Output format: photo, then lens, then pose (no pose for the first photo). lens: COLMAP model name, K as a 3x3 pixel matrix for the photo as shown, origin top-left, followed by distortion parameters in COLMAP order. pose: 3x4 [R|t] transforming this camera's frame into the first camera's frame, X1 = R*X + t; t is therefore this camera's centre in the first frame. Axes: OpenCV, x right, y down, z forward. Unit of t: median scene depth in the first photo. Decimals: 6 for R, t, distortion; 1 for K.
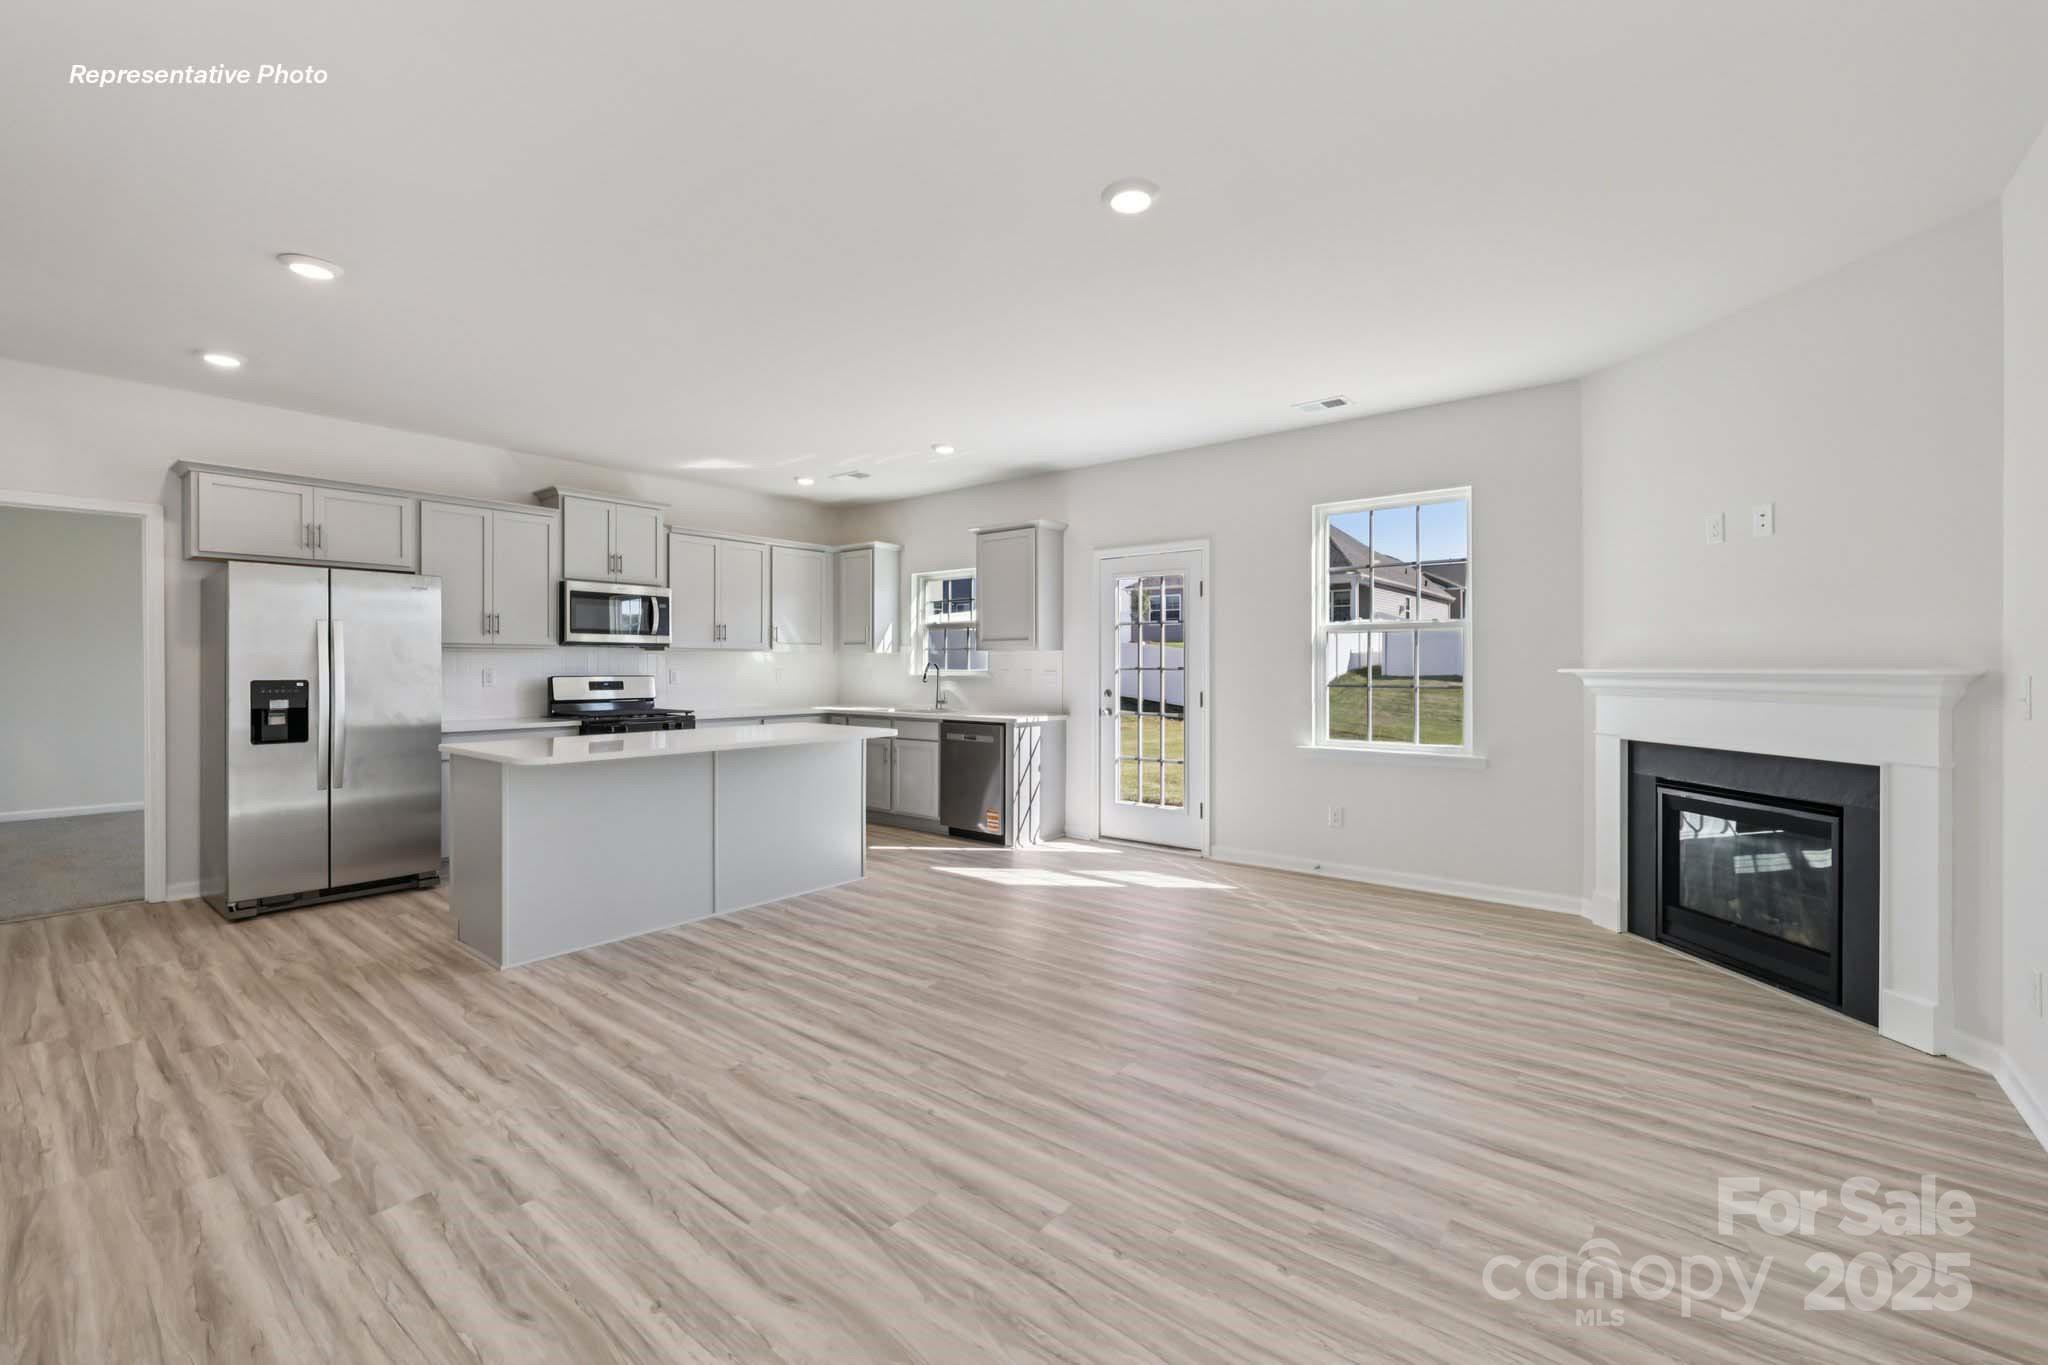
lens RADIAL K [[862.3, 0, 1018.7], [0, 862.3, 671.5], [0, 0, 1]] dist [-0.000195, -0.000191]
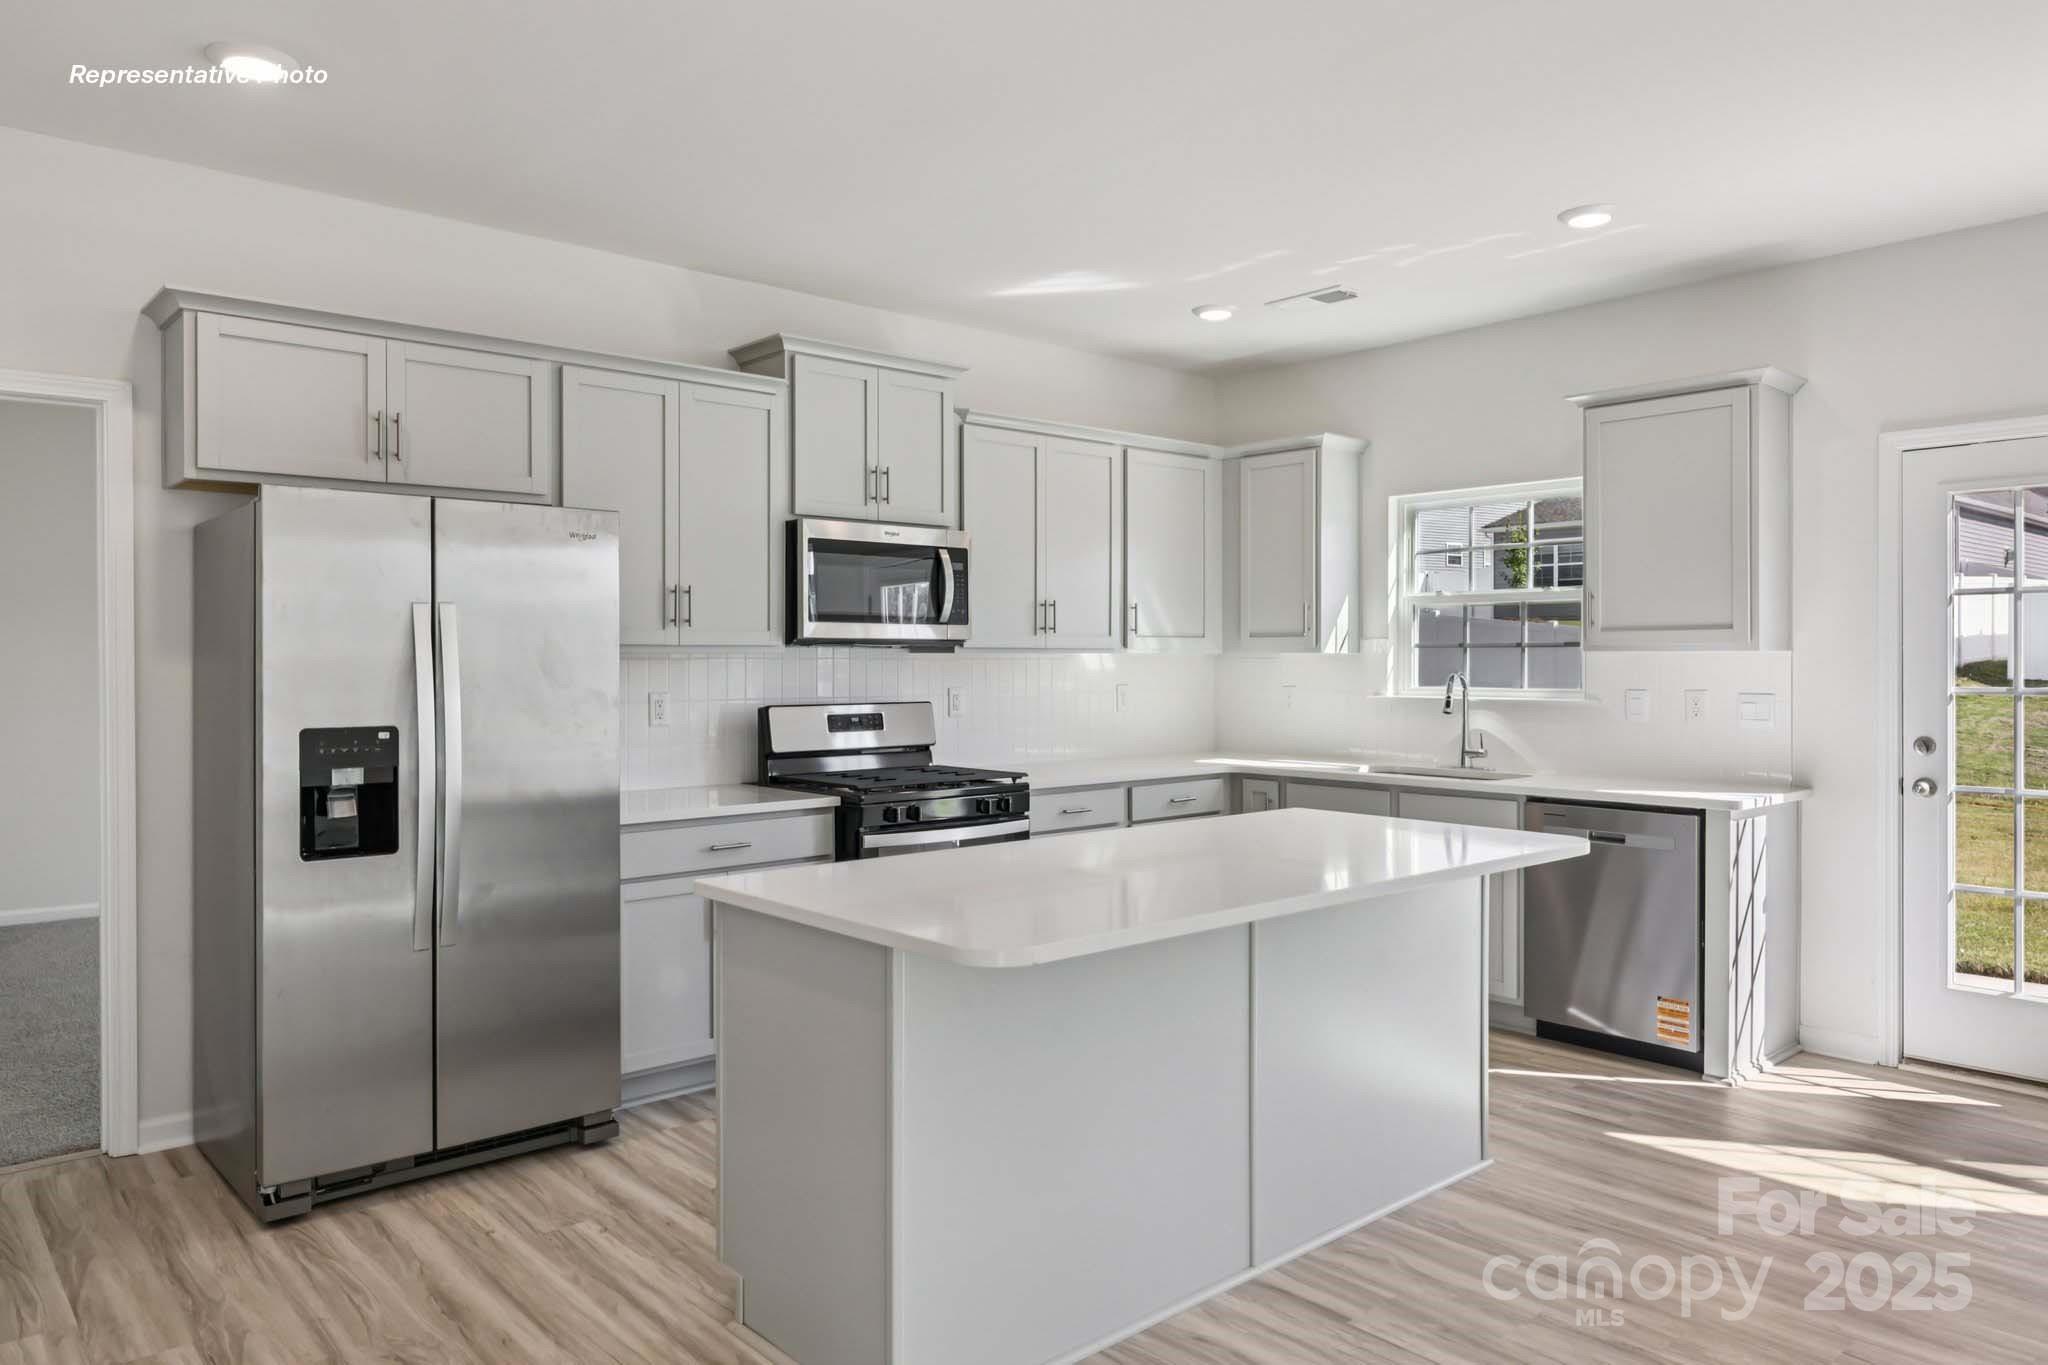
lens RADIAL K [[1363.5, 0, 1010.5], [0, 1363.5, 669.3], [0, 0, 1]] dist [-0.001094, -0.001027]
pose [[0.986006, -0.001253, -0.166706, -0.347096], [0.001466, 0.999998, 0.001151, -0.022433], [0.166704, -0.001380, 0.986006, 0.291765]]
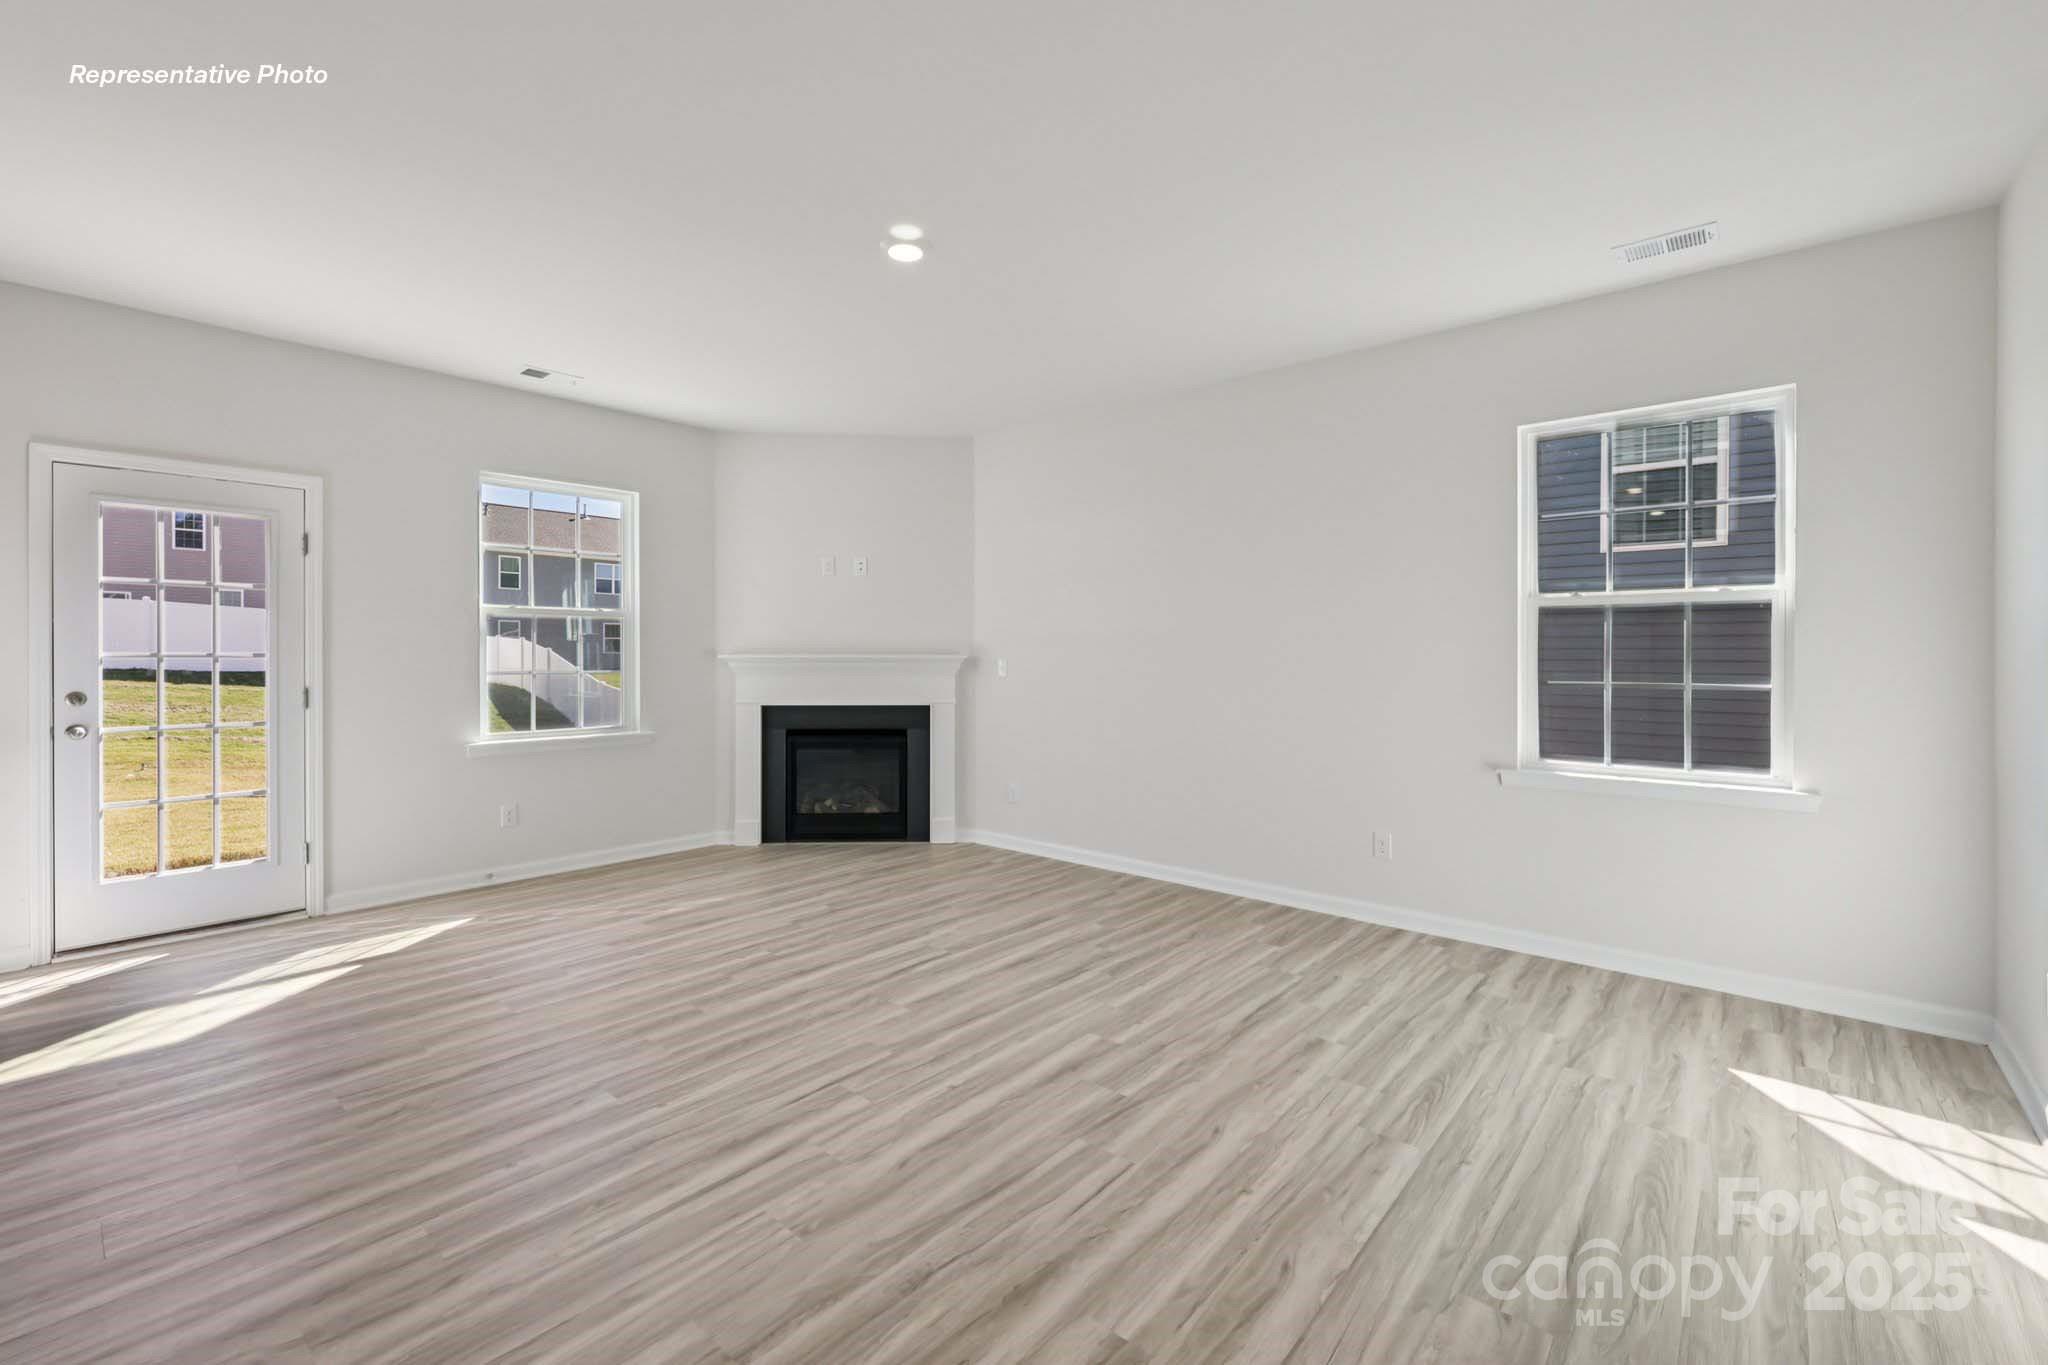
lens RADIAL K [[862.3, 0, 1024.5], [0, 862.3, 654.6], [0, 0, 1]] dist [-0.000195, -0.000191]
pose [[0.030288, -0.000815, 0.999541, -0.620532], [0.003592, 0.999993, 0.000707, -0.002725], [-0.999535, 0.003569, 0.030291, 0.485527]]
